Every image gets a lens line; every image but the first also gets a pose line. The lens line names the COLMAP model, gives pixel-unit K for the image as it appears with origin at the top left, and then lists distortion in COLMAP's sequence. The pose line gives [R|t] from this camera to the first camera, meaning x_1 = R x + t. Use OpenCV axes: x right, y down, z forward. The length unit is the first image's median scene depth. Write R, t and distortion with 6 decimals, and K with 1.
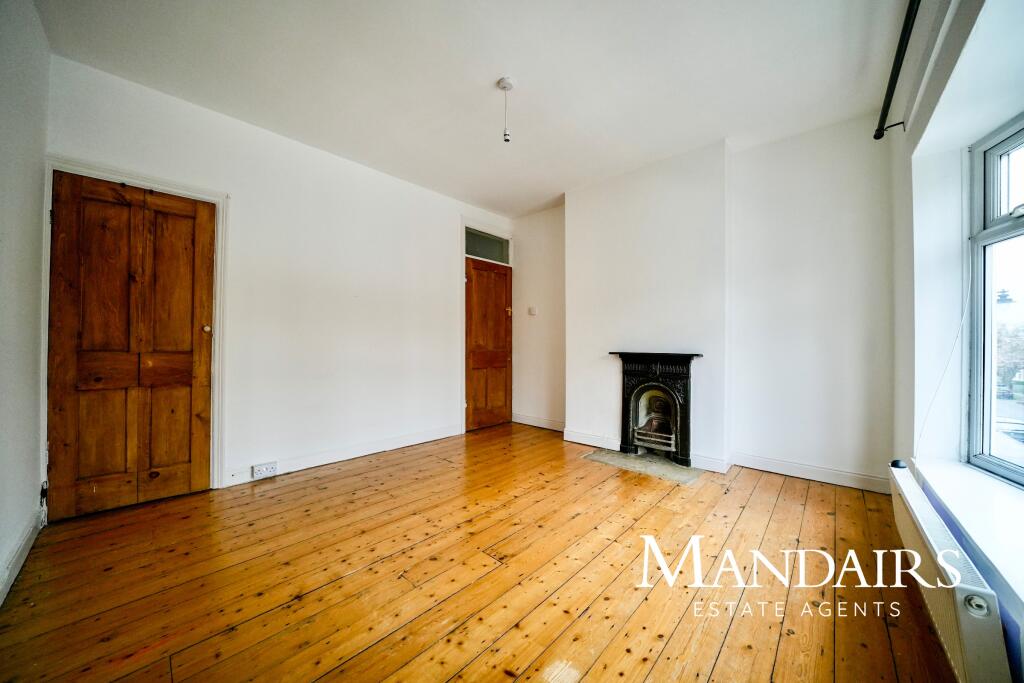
lens RADIAL K [[343.8, 0, 512.0], [0, 343.8, 341.5], [0, 0, 1]] dist [-0.025857, -0.000011]
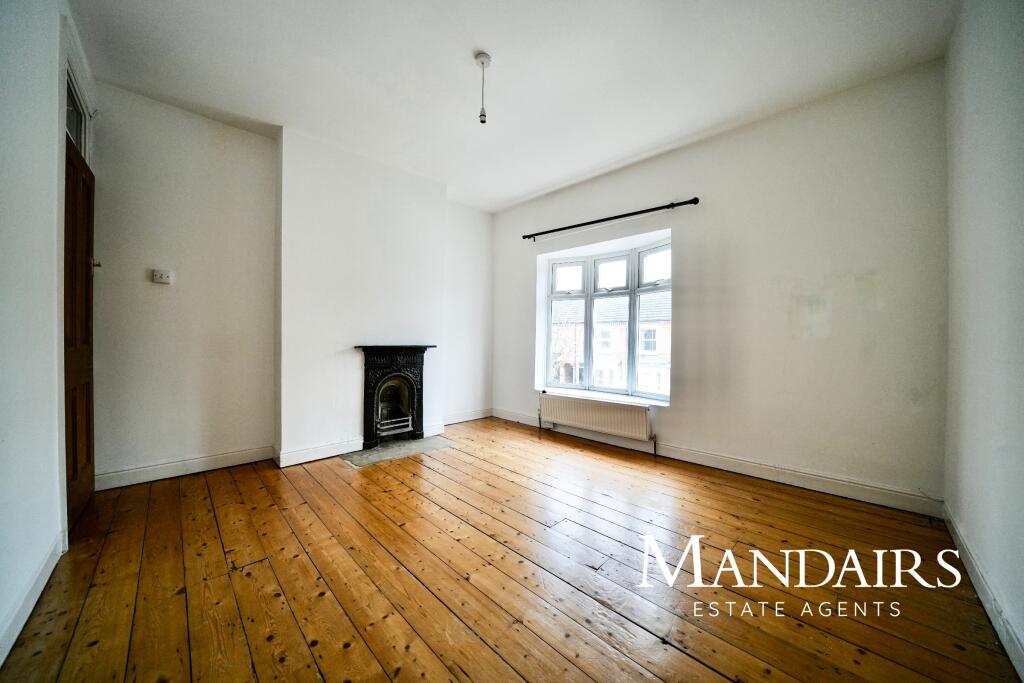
lens RADIAL K [[343.8, 0, 512.0], [0, 343.8, 341.5], [0, 0, 1]] dist [-0.025857, -0.000011]
pose [[0.088187, -0.011597, 0.996036, -0.619316], [-0.018785, 0.999735, 0.013303, 0.000039], [-0.995927, -0.019883, 0.087946, 0.538802]]
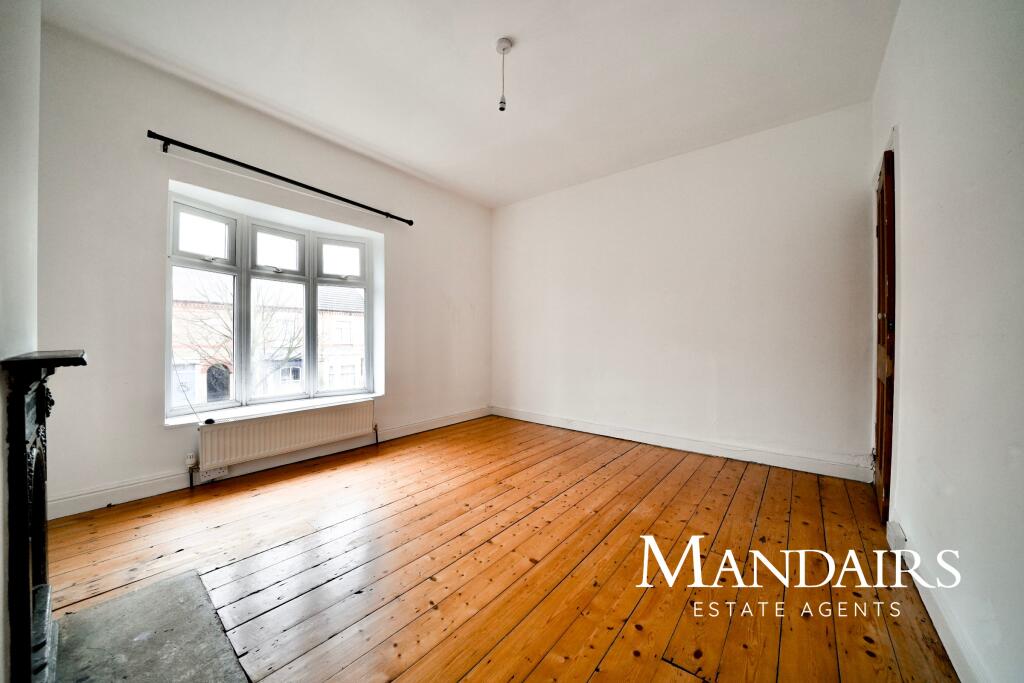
lens RADIAL K [[343.8, 0, 512.0], [0, 343.8, 341.5], [0, 0, 1]] dist [-0.025857, -0.000011]
pose [[-0.999854, -0.013190, 0.010869, -0.041440], [-0.013237, 0.999903, -0.004247, 0.018679], [-0.010812, -0.004390, -0.999932, 1.235642]]
